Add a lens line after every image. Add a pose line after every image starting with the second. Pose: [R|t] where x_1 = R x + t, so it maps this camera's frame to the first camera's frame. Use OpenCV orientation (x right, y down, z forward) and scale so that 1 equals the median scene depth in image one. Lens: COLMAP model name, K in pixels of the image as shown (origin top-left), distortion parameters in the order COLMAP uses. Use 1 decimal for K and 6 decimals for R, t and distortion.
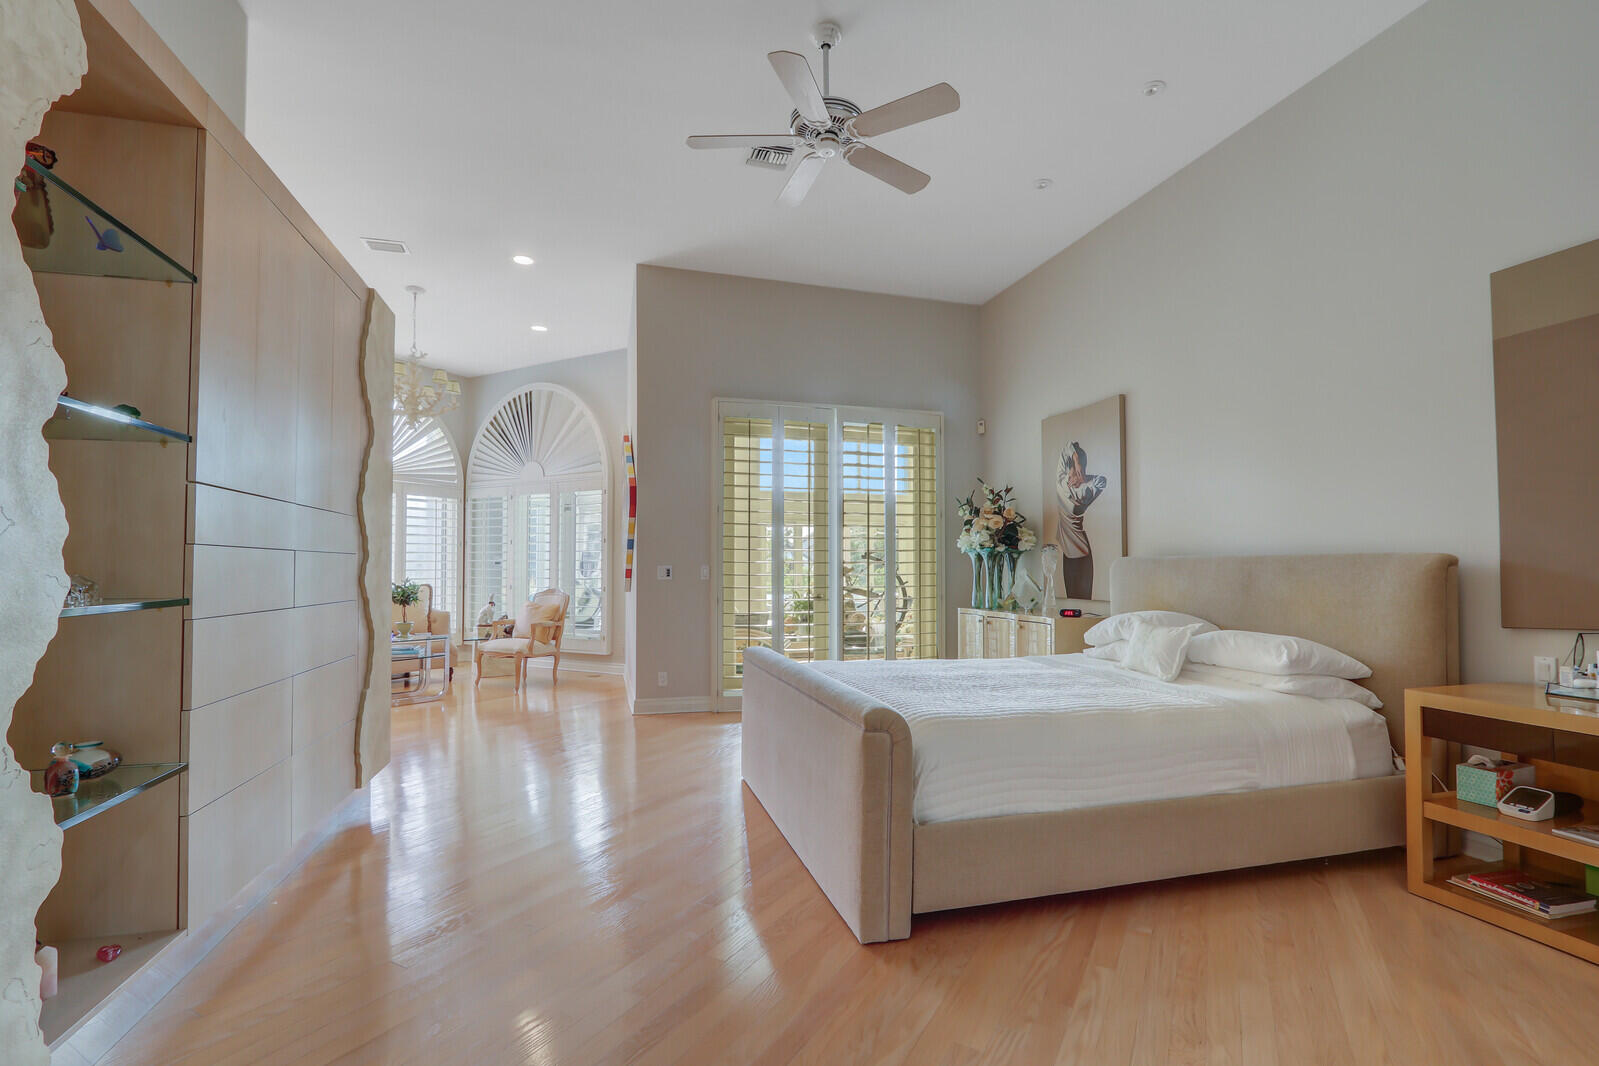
lens RADIAL K [[782.6, 0, 818.3], [0, 782.6, 547.6], [0, 0, 1]] dist [-0.023839, 0.000796]
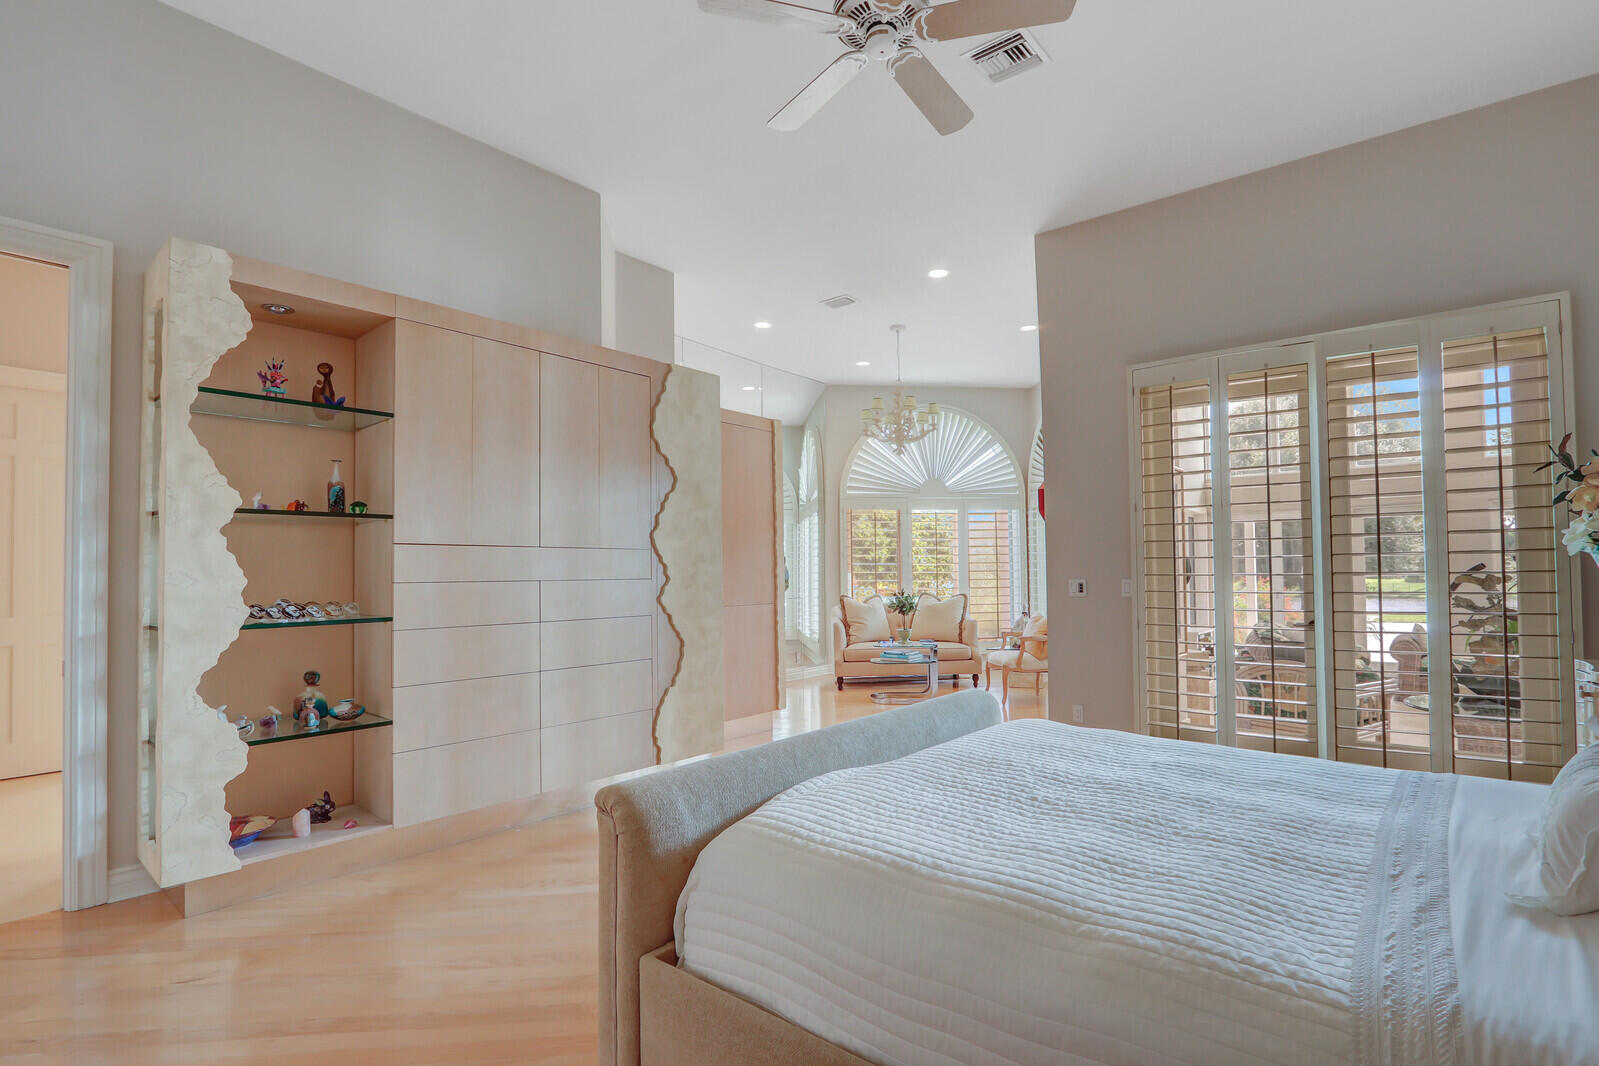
lens RADIAL K [[782.6, 0, 818.3], [0, 782.6, 547.6], [0, 0, 1]] dist [-0.023839, 0.000796]
pose [[0.536967, -0.030401, -0.843055, 0.414948], [0.033844, 0.999322, -0.014479, -0.009785], [0.842924, -0.020758, 0.537632, 0.363209]]
